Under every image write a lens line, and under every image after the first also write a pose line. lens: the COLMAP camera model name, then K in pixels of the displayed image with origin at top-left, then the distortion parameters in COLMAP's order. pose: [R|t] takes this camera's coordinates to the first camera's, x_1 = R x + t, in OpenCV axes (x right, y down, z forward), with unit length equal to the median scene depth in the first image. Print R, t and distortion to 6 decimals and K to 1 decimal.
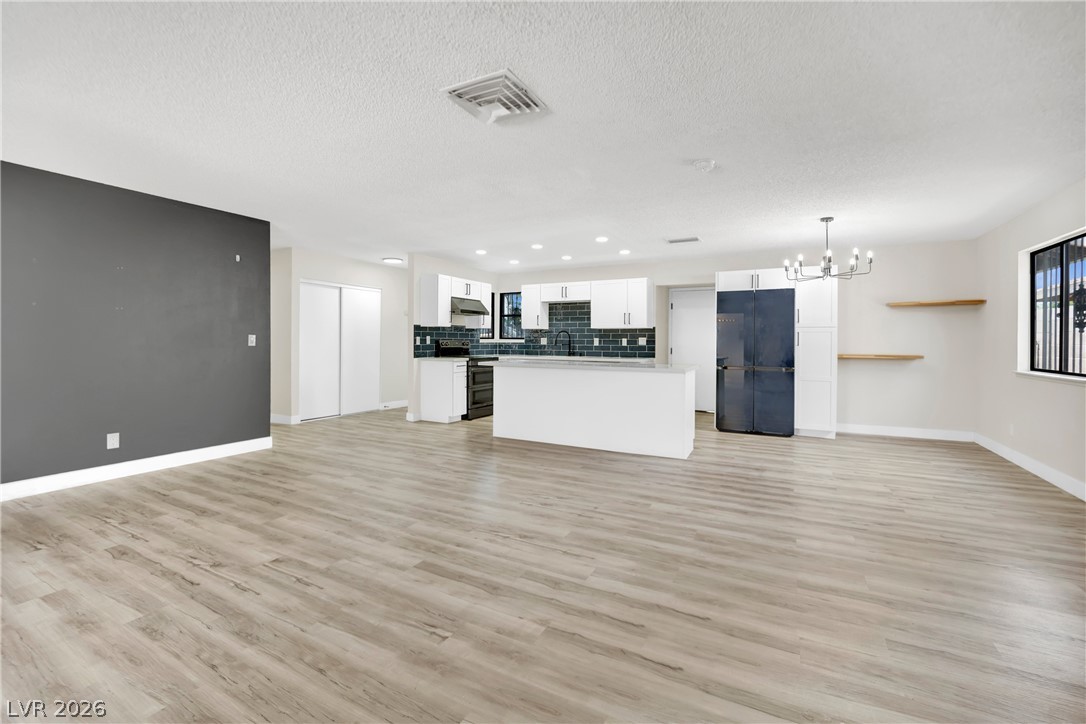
lens RADIAL K [[453.1, 0, 546.2], [0, 453.1, 347.6], [0, 0, 1]] dist [-0.020746, 0.000611]
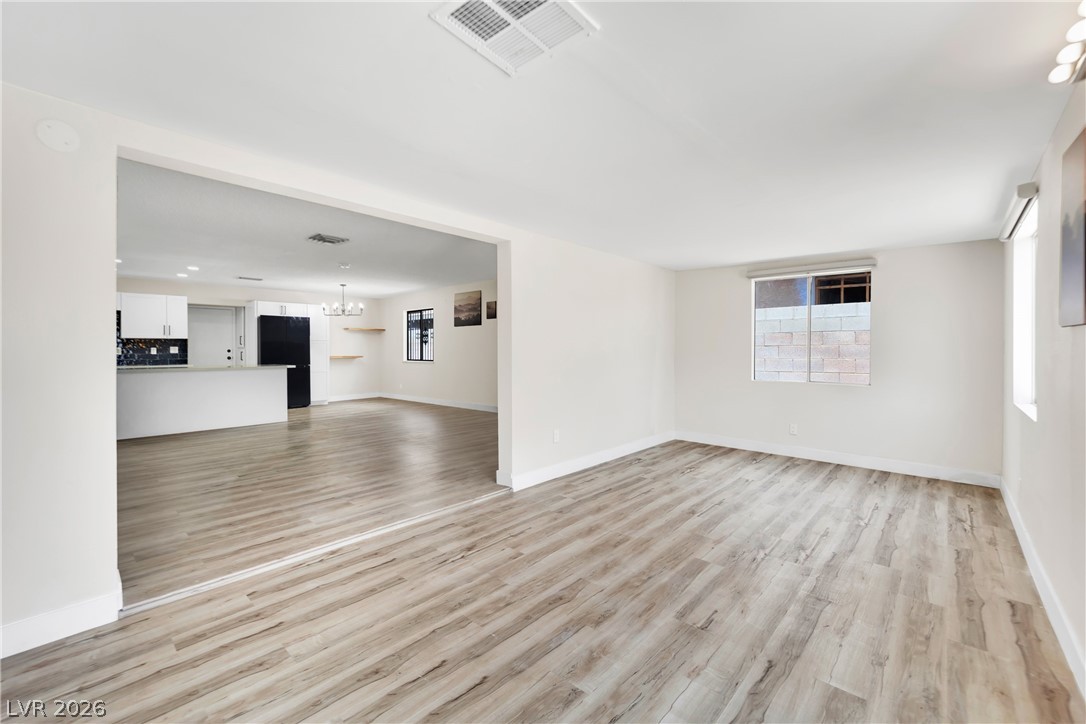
lens RADIAL K [[453.1, 0, 529.2], [0, 453.1, 364.1], [0, 0, 1]] dist [-0.020746, 0.000611]
pose [[0.278847, -0.031977, 0.959803, -0.686902], [0.021721, 0.999400, 0.026985, 0.011559], [-0.960090, 0.013323, 0.279374, -0.205808]]
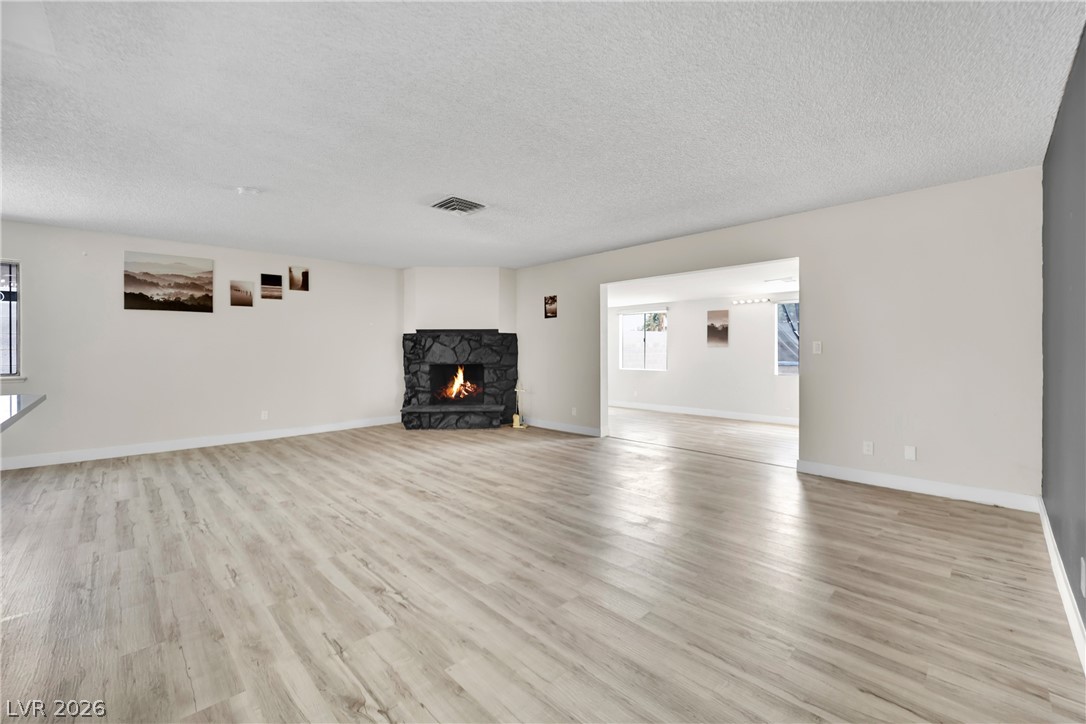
lens RADIAL K [[453.1, 0, 553.3], [0, 453.1, 354.9], [0, 0, 1]] dist [-0.020746, 0.000611]
pose [[-0.953693, -0.005288, 0.300736, -0.335328], [0.004350, 0.999498, 0.031367, -0.013341], [-0.300751, 0.031223, -0.953192, 0.870800]]
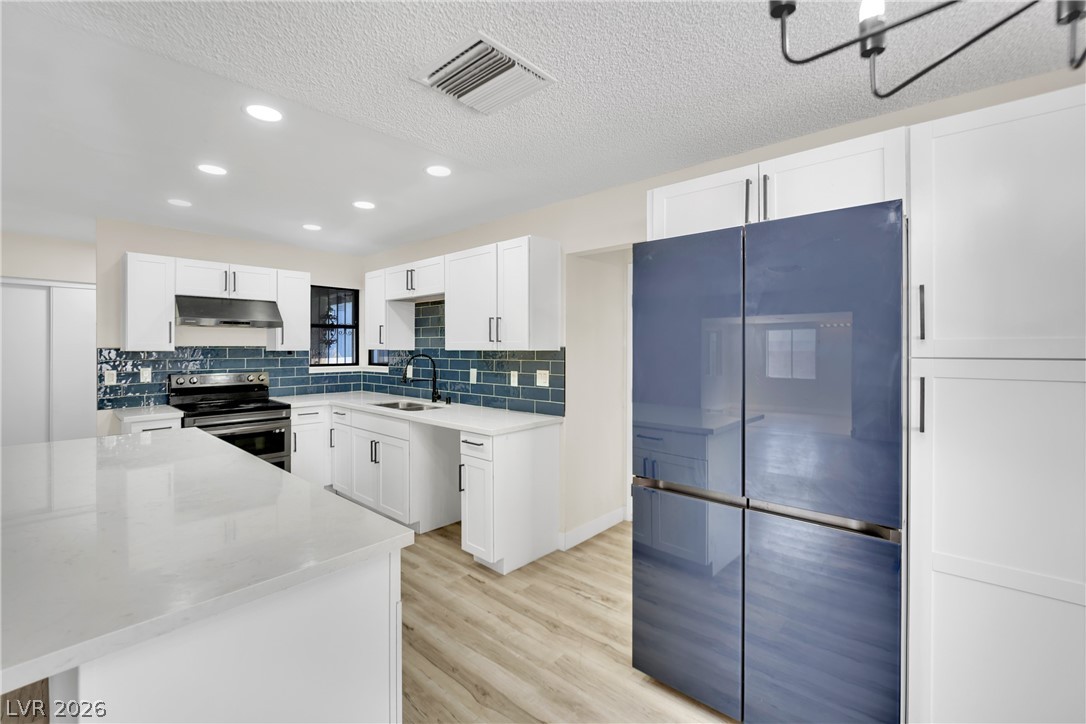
lens RADIAL K [[453.1, 0, 545.9], [0, 453.1, 343.5], [0, 0, 1]] dist [-0.020746, 0.000611]
pose [[0.971687, -0.010468, -0.236041, 0.350058], [0.004618, 0.999669, -0.025325, -0.040504], [0.236228, 0.023518, 0.971413, 0.610552]]
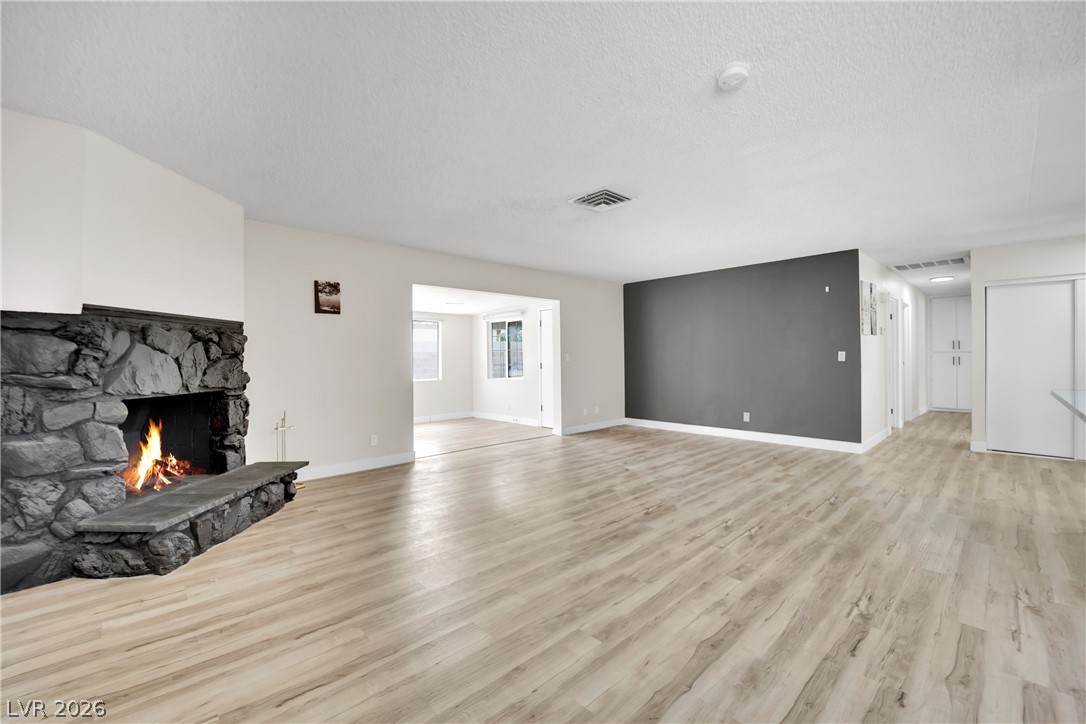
lens RADIAL K [[453.1, 0, 538.2], [0, 453.1, 354.4], [0, 0, 1]] dist [-0.020746, 0.000611]
pose [[-0.324247, -0.011193, -0.945906, 0.492371], [-0.011619, 0.999902, -0.007849, -0.001391], [0.945901, 0.008446, -0.324345, 0.447734]]
